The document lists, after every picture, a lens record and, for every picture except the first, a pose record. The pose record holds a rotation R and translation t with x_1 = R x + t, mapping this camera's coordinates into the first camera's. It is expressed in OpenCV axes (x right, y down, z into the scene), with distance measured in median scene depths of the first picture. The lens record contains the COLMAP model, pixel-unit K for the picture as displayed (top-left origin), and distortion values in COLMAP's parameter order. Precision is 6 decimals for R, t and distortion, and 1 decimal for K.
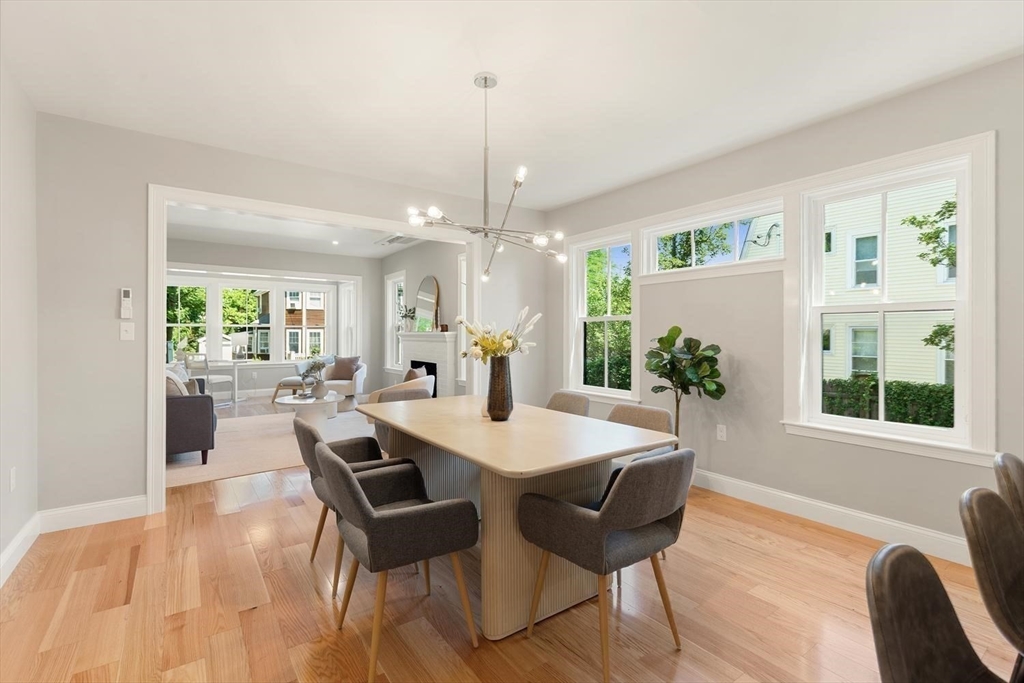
lens RADIAL K [[465.7, 0, 511.0], [0, 465.7, 337.4], [0, 0, 1]] dist [0.008270, -0.000721]
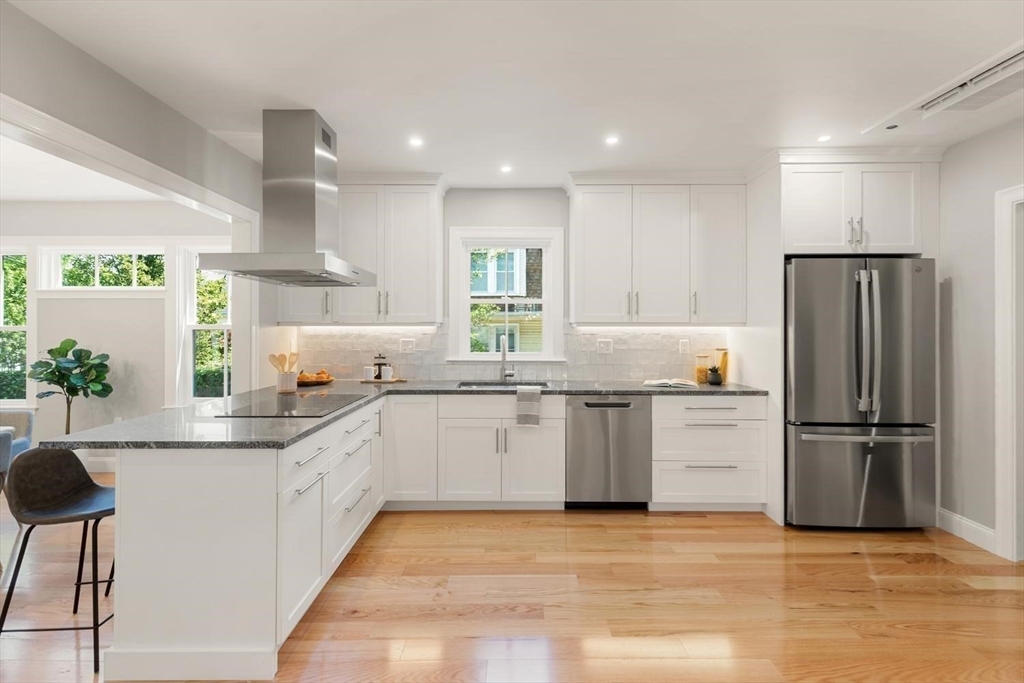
lens RADIAL K [[465.7, 0, 510.5], [0, 465.7, 325.1], [0, 0, 1]] dist [0.008270, -0.000721]
pose [[0.583388, 0.004134, 0.812183, 0.046084], [0.004358, 0.999957, -0.008220, -0.046599], [-0.812182, 0.008334, 0.583345, -0.620141]]
